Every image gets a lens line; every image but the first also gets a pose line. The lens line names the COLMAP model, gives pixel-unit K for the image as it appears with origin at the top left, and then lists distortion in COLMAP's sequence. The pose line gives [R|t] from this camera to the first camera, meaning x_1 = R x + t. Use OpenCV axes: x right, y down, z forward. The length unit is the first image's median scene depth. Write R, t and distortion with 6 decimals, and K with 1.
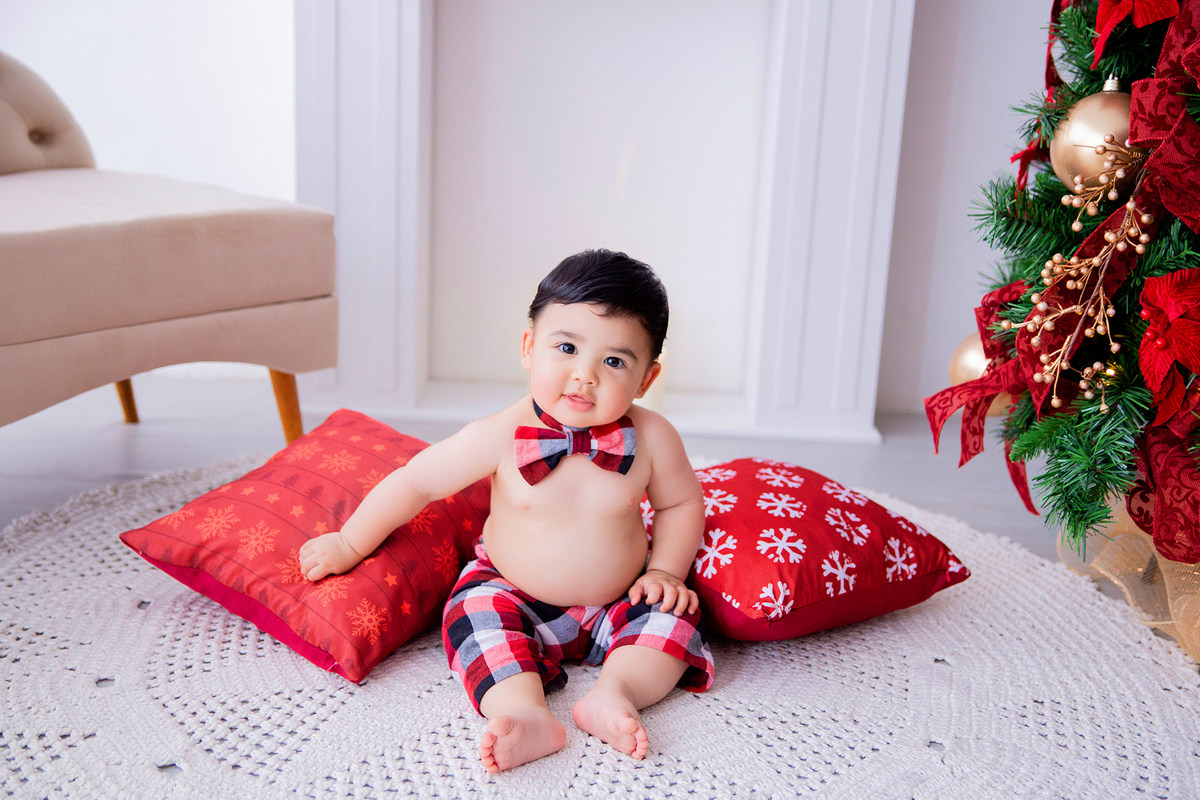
lens RADIAL K [[1729.6, 0, 600.1], [0, 1729.6, 397.6], [0, 0, 1]] dist [-0.013794, 0.000000]
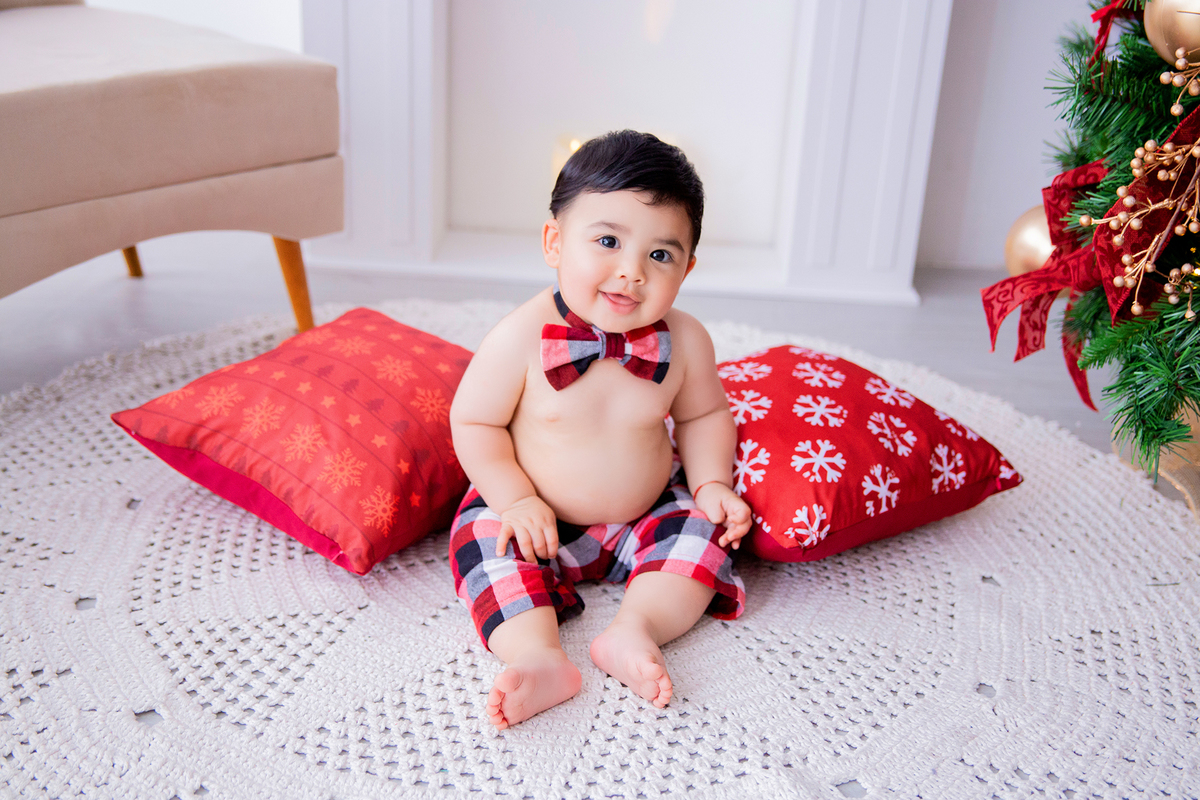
lens RADIAL K [[1503.7, 0, 599.7], [0, 1503.7, 400.9], [0, 0, 1]] dist [-0.000239, 0.000000]
pose [[0.999801, 0.010786, -0.016753, 0.001260], [-0.007882, 0.986321, 0.164650, -0.075519], [0.018300, -0.164486, 0.986210, 0.224070]]
